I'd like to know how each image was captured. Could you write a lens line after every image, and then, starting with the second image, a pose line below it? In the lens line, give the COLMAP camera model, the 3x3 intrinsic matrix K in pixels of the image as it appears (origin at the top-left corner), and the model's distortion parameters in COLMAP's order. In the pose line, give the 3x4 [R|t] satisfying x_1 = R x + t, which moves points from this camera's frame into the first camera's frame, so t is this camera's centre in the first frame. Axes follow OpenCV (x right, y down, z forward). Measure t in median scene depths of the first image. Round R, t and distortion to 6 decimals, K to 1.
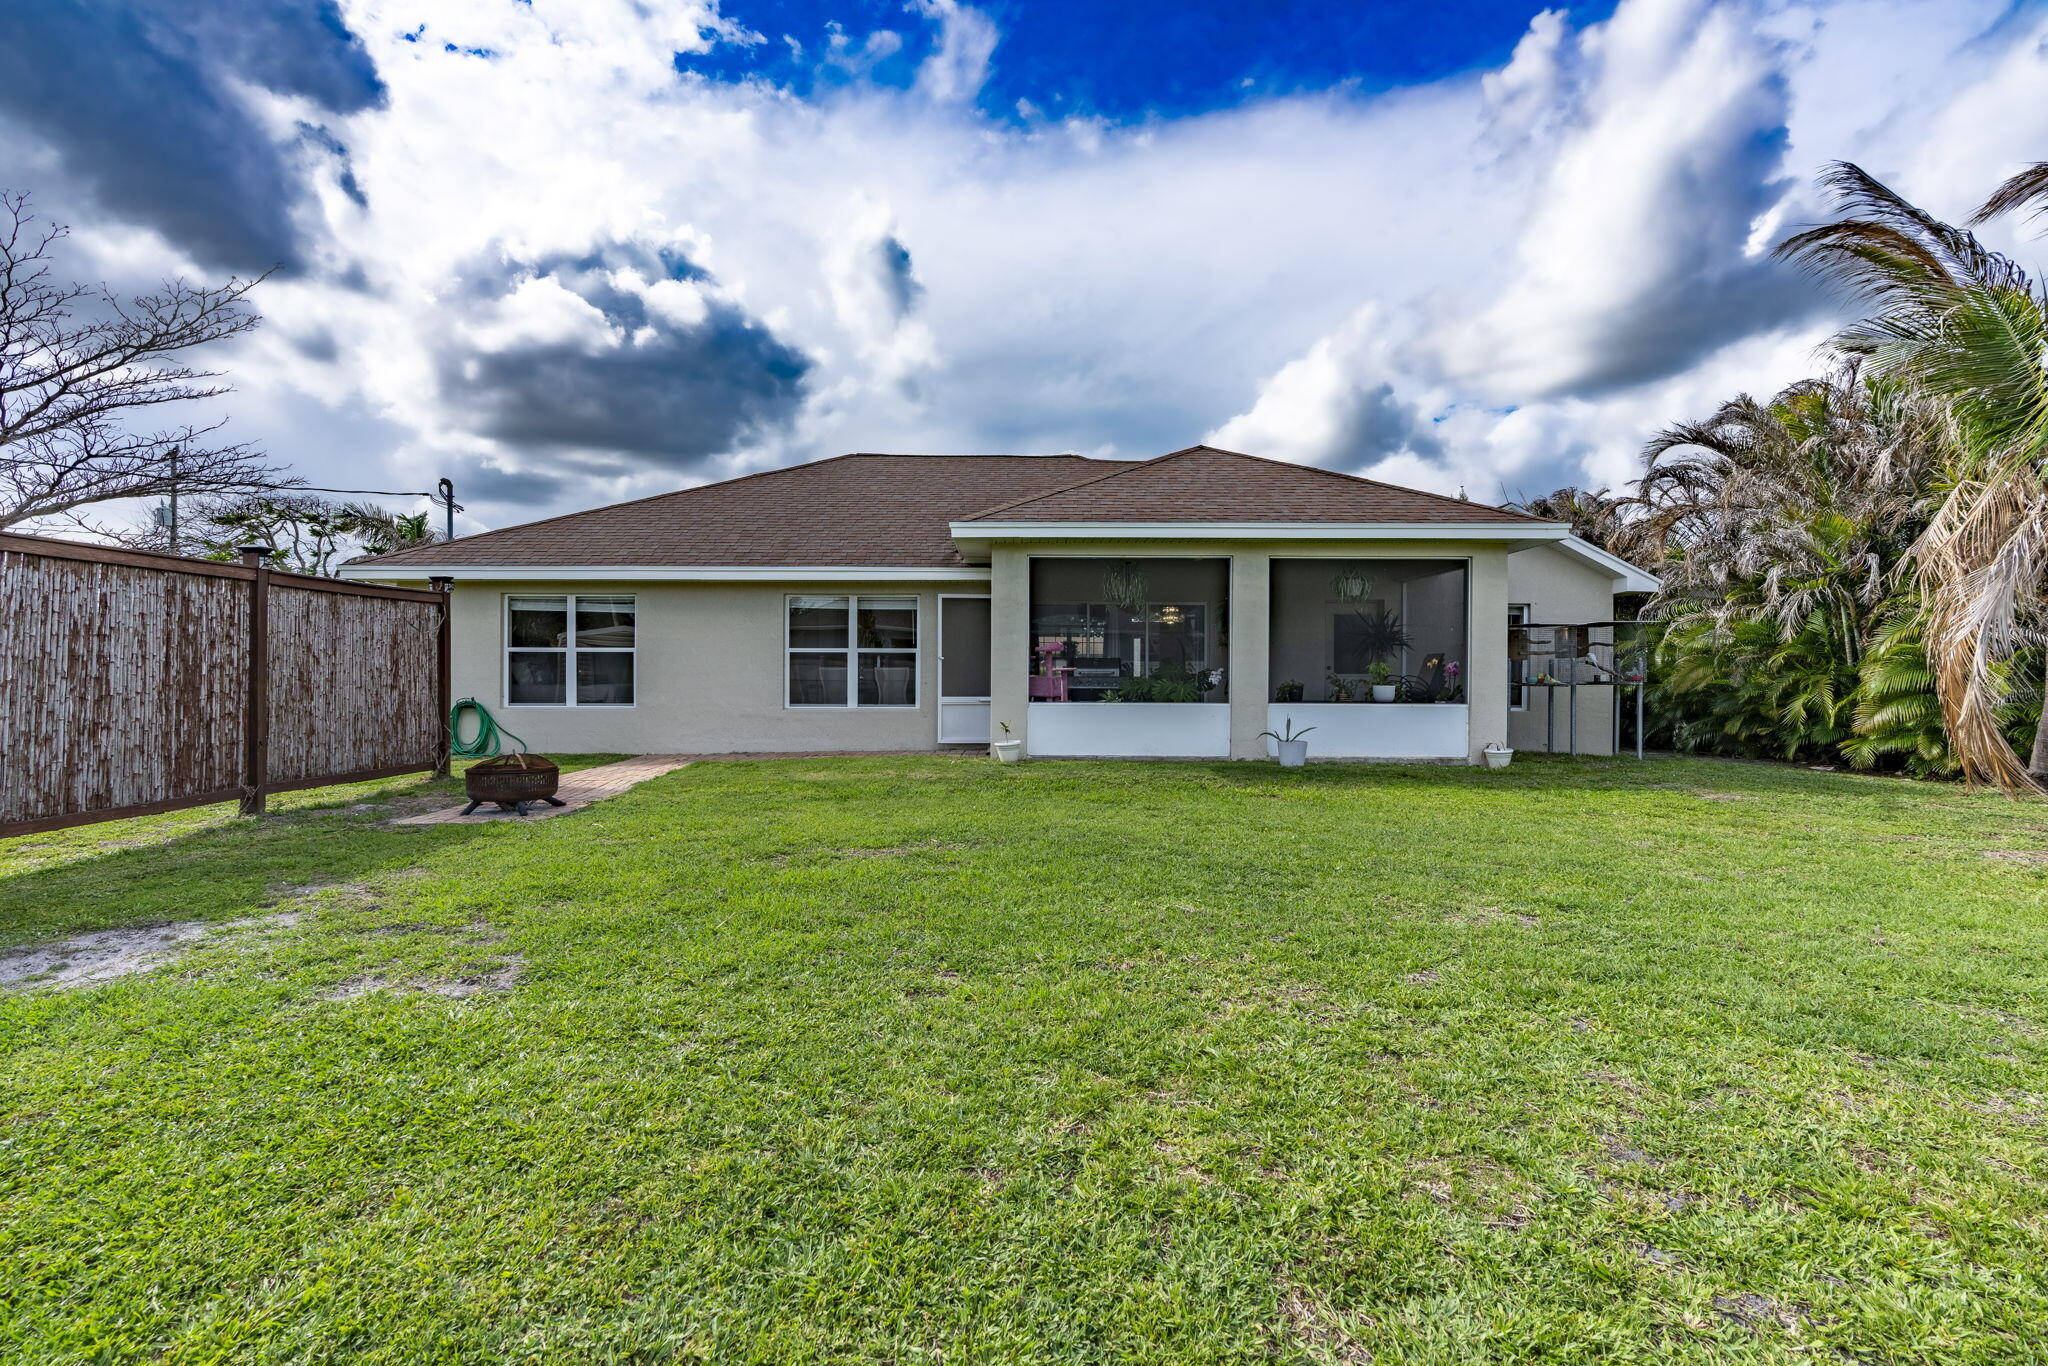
lens RADIAL K [[934.0, 0, 1024.0], [0, 934.0, 683.0], [0, 0, 1]] dist [-0.003062, 0.000152]
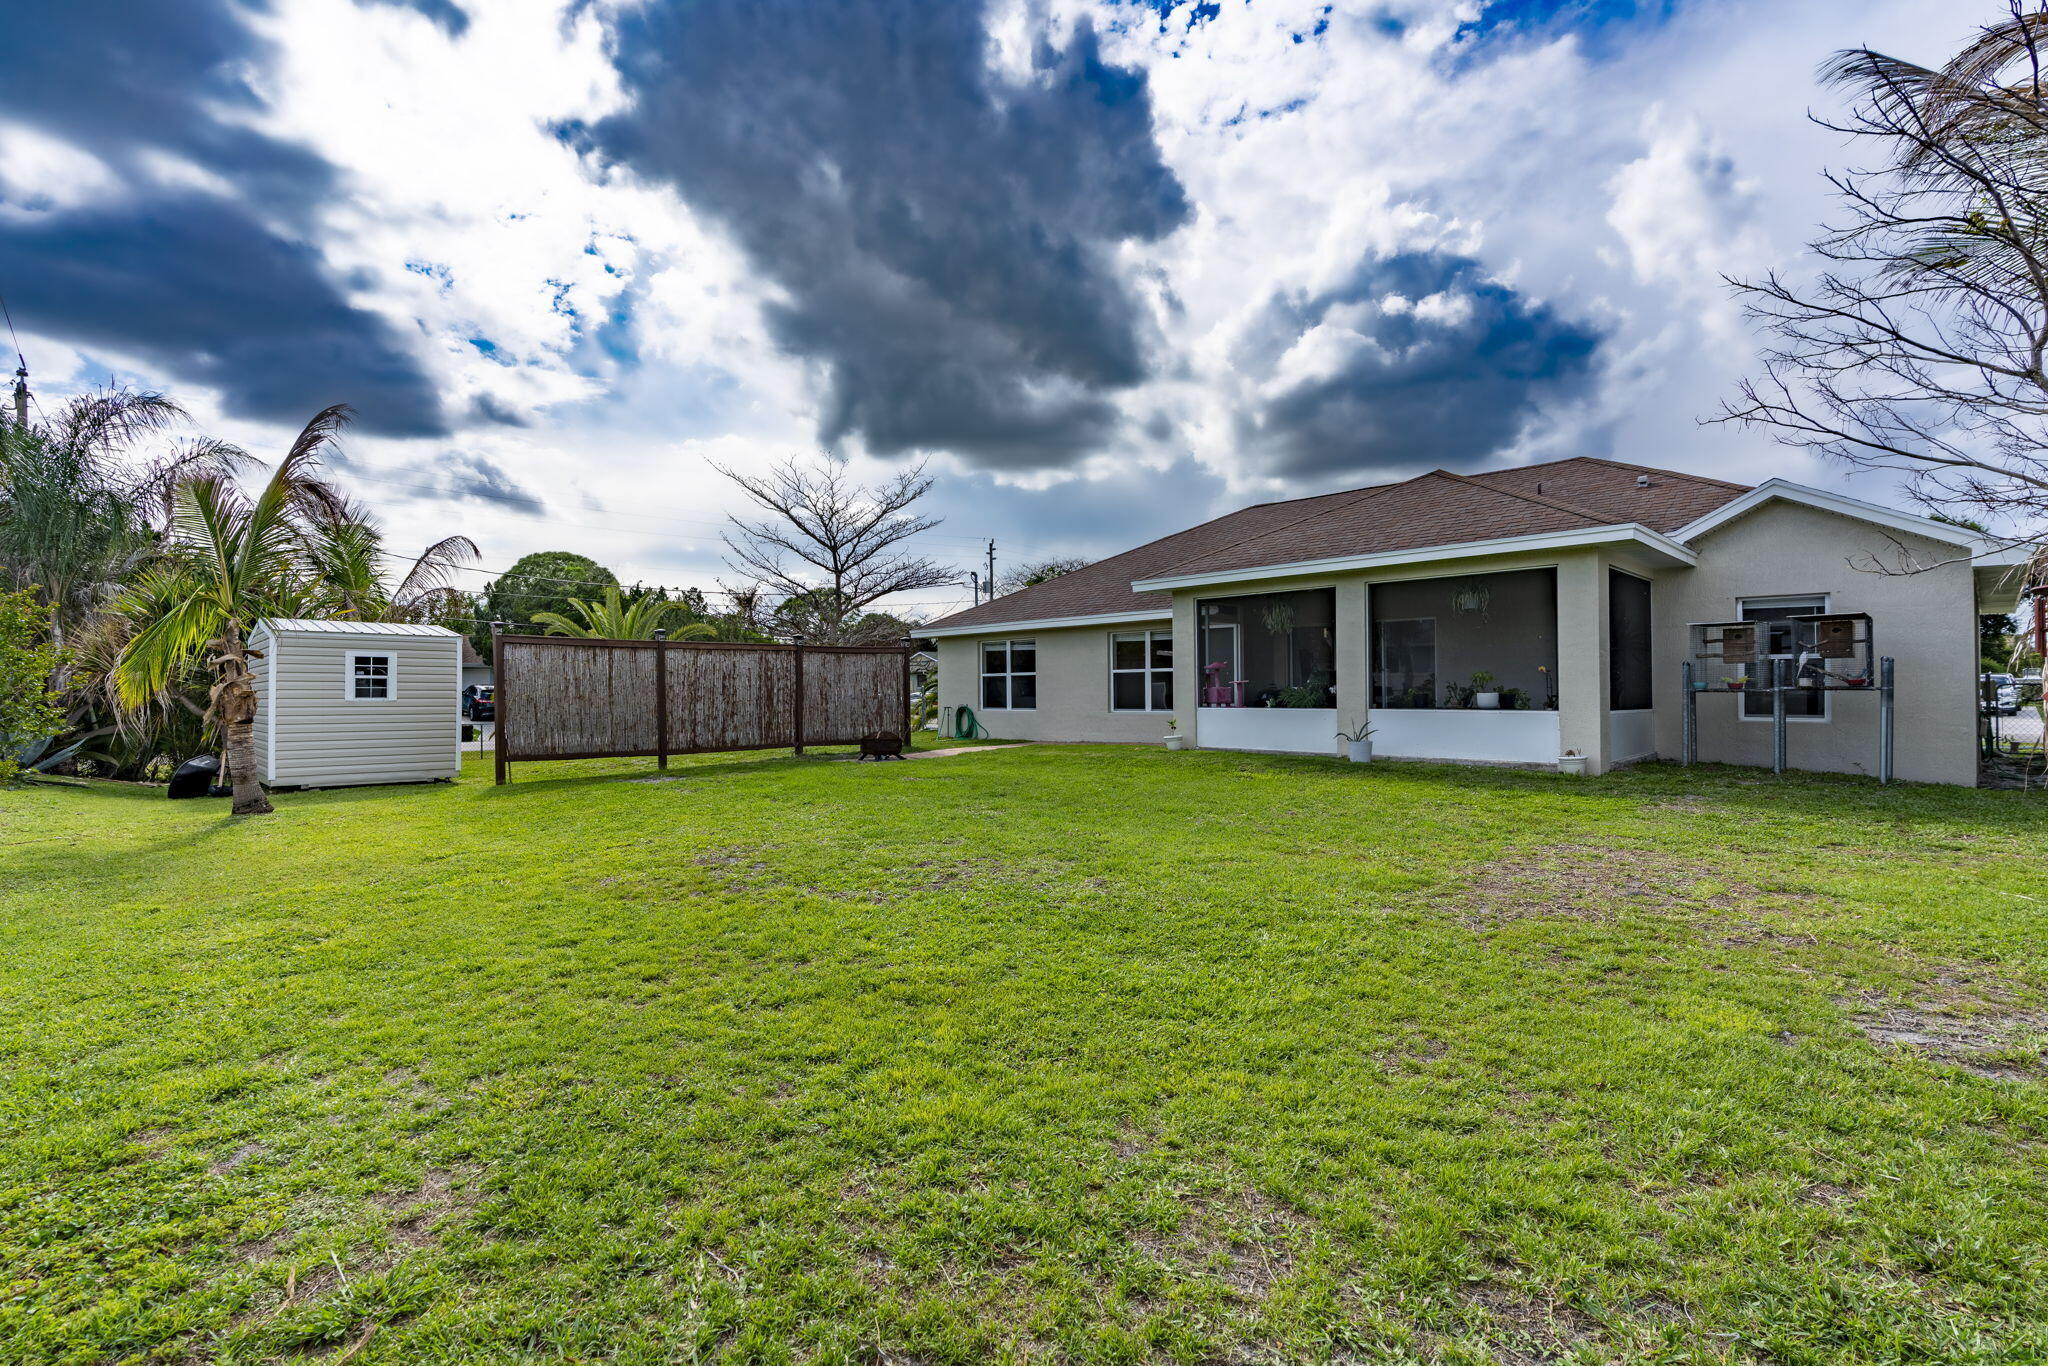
lens RADIAL K [[934.0, 0, 1024.0], [0, 934.0, 683.0], [0, 0, 1]] dist [-0.003062, 0.000152]
pose [[0.692221, -0.015320, -0.721523, 0.765731], [0.006876, 0.999869, -0.014634, 0.003354], [0.721653, 0.005169, 0.692236, -0.106742]]
